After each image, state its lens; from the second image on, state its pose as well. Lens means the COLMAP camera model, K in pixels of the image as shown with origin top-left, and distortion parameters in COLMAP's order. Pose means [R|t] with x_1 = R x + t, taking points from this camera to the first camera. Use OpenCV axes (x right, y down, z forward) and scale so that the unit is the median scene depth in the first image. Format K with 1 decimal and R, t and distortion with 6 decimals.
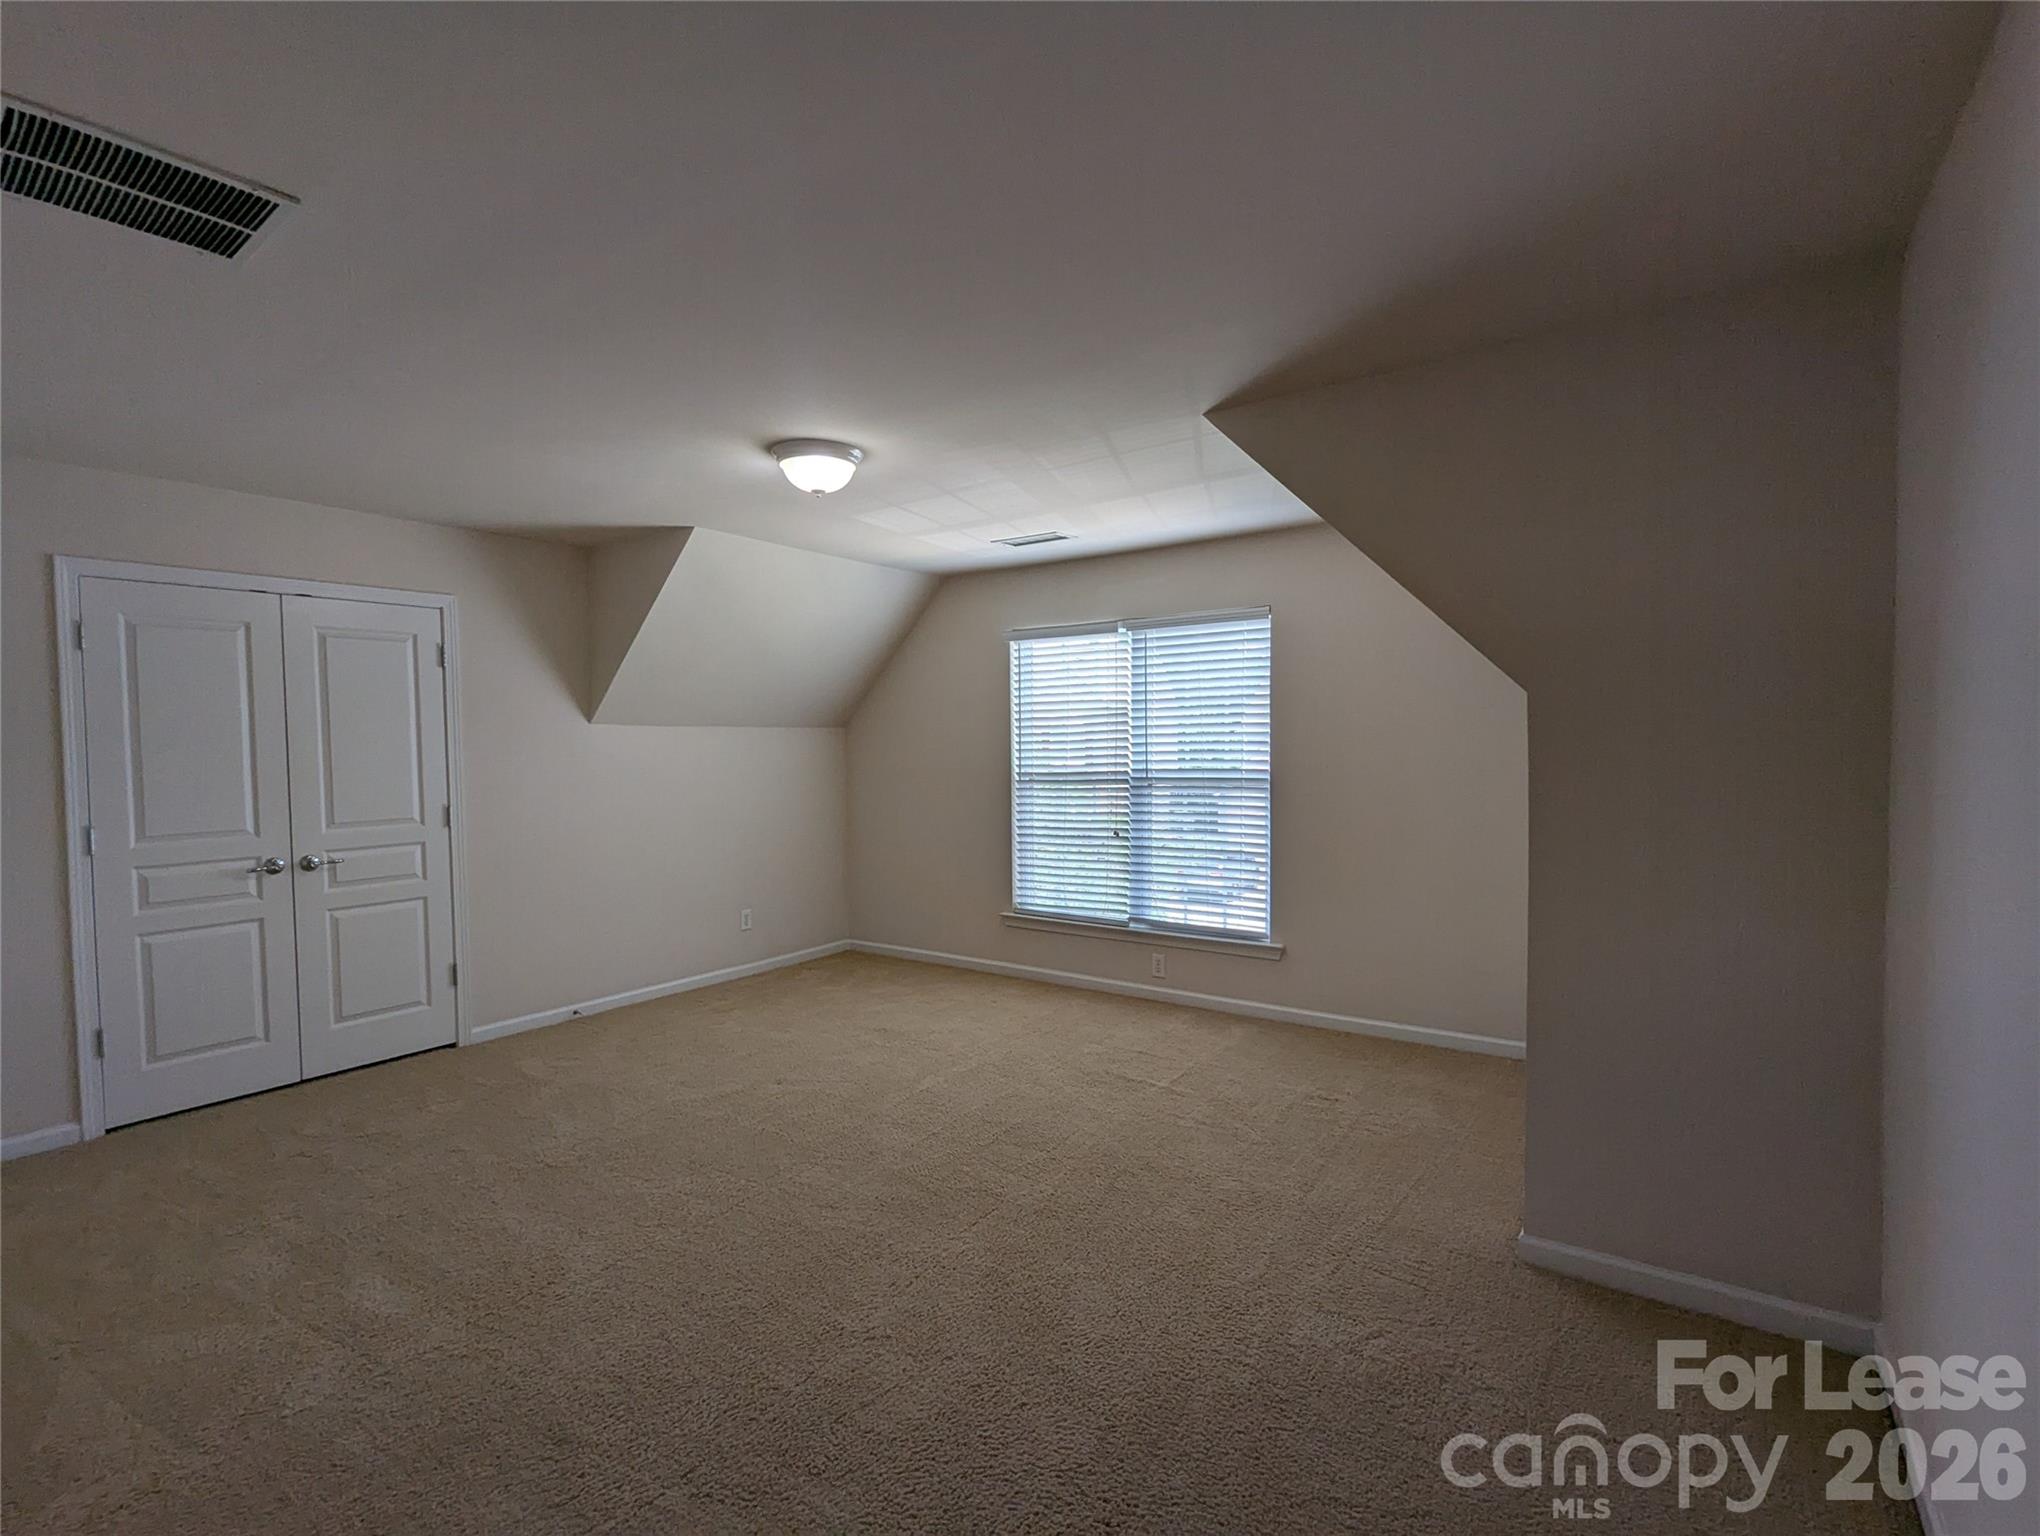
lens RADIAL K [[970.7, 0, 1020.0], [0, 970.7, 768.0], [0, 0, 1]] dist [0.001578, 0.000191]
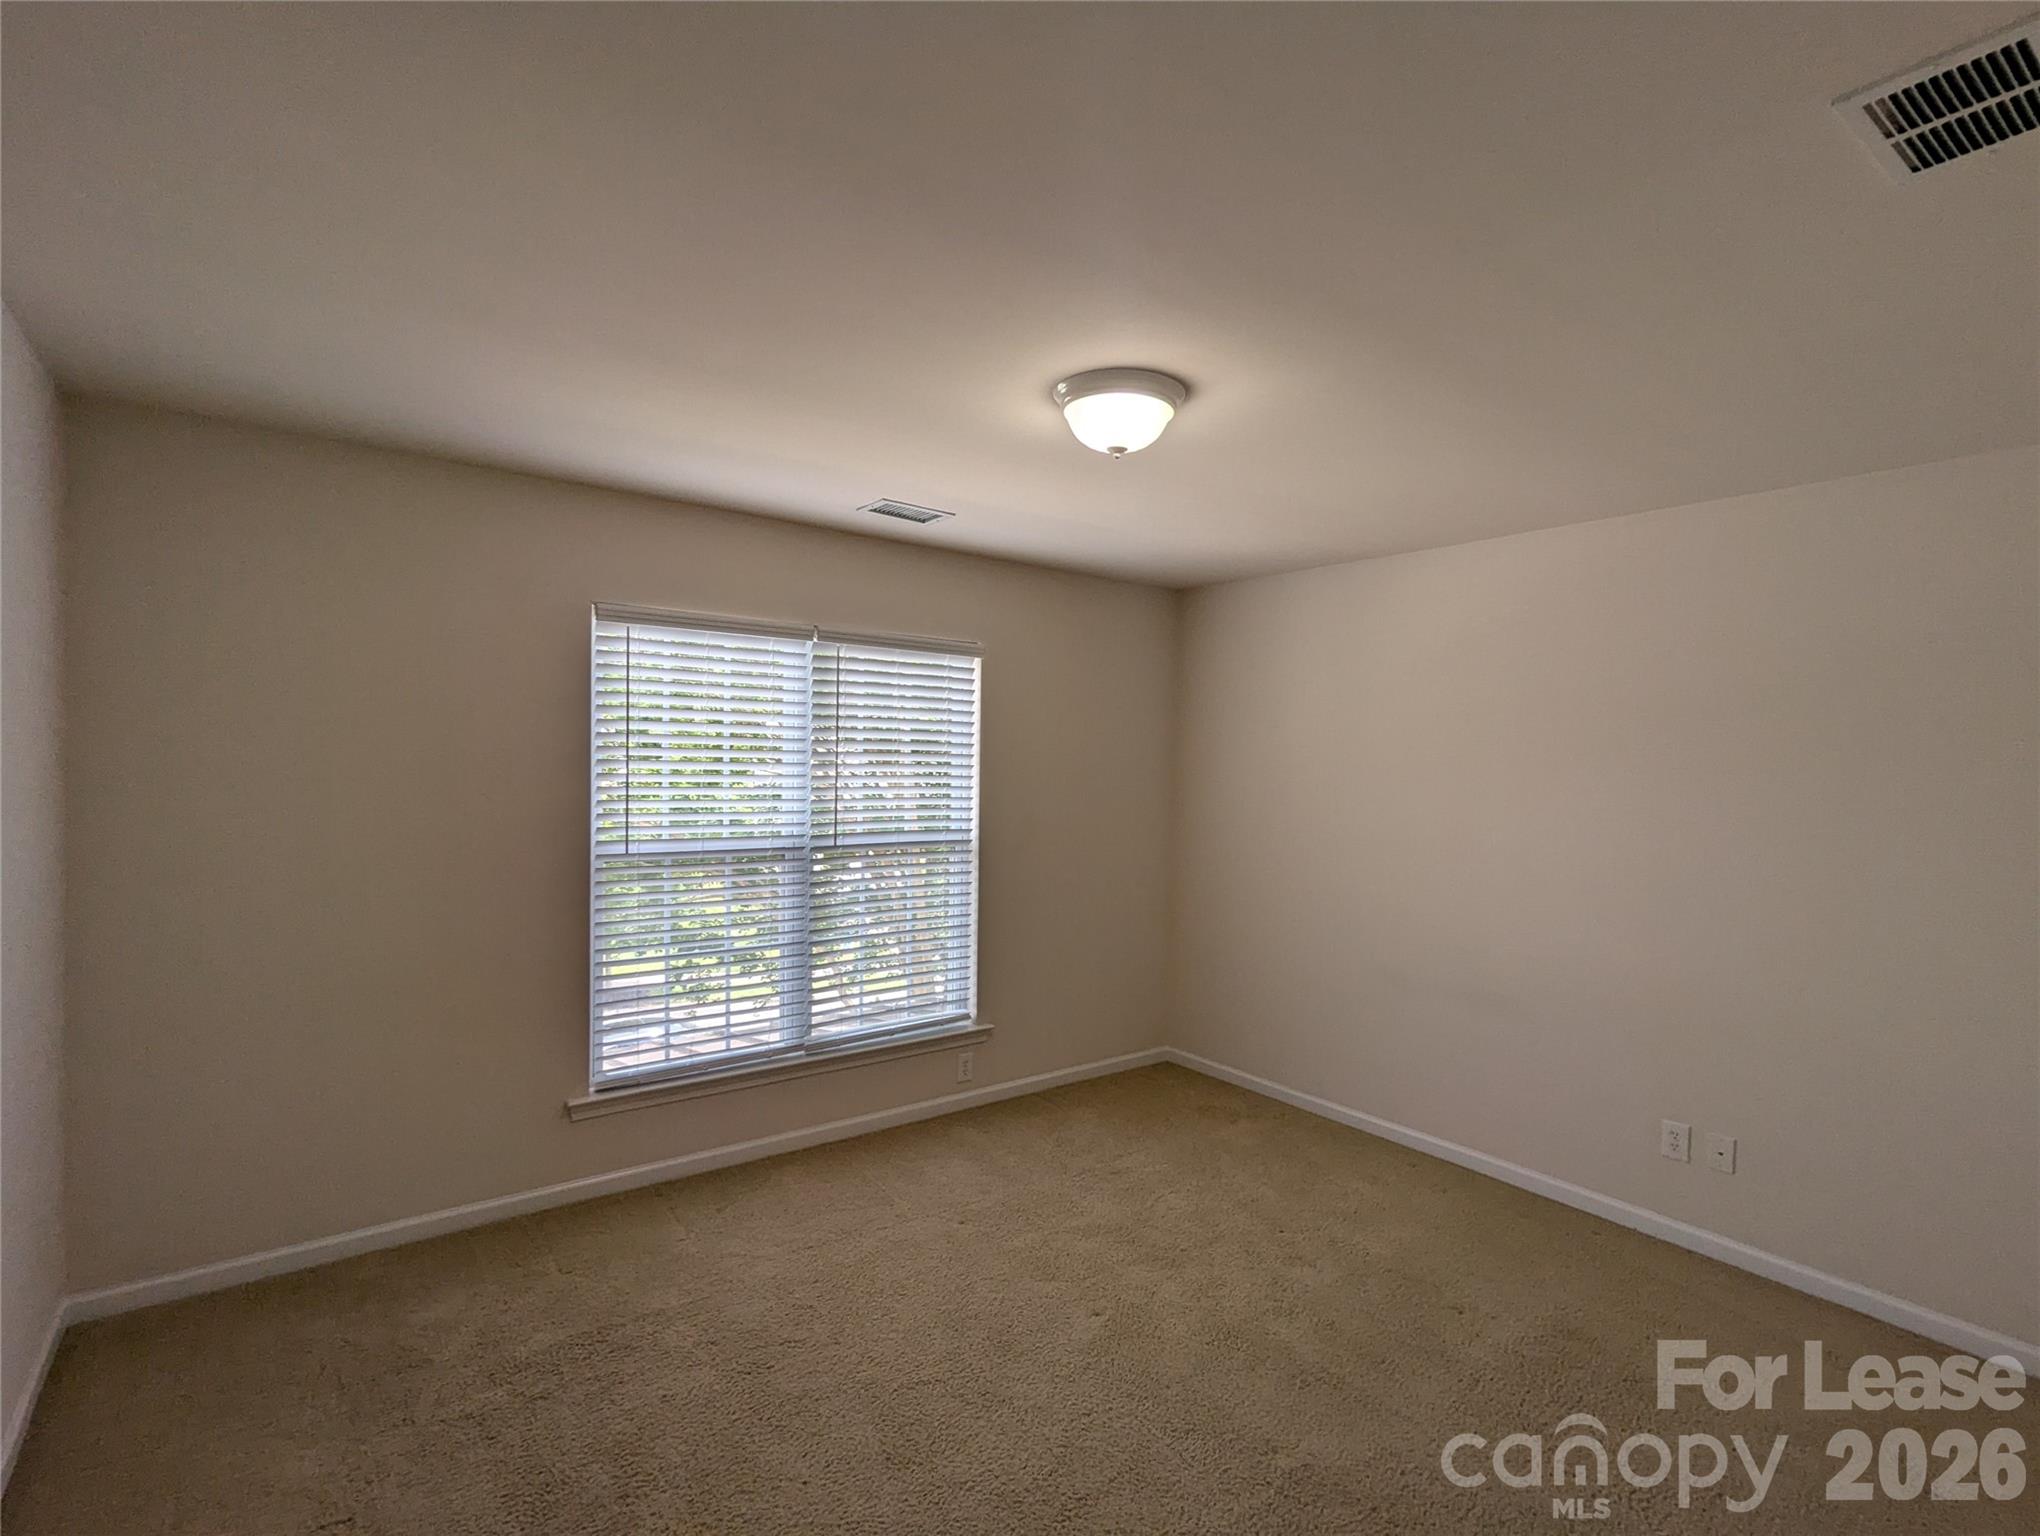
lens RADIAL K [[970.7, 0, 1020.0], [0, 970.7, 768.0], [0, 0, 1]] dist [0.001578, 0.000191]
pose [[0.286883, 0.025608, 0.957623, -0.536160], [0.015378, 0.999391, -0.031332, -0.022623], [-0.957842, 0.023715, 0.286314, 0.656087]]
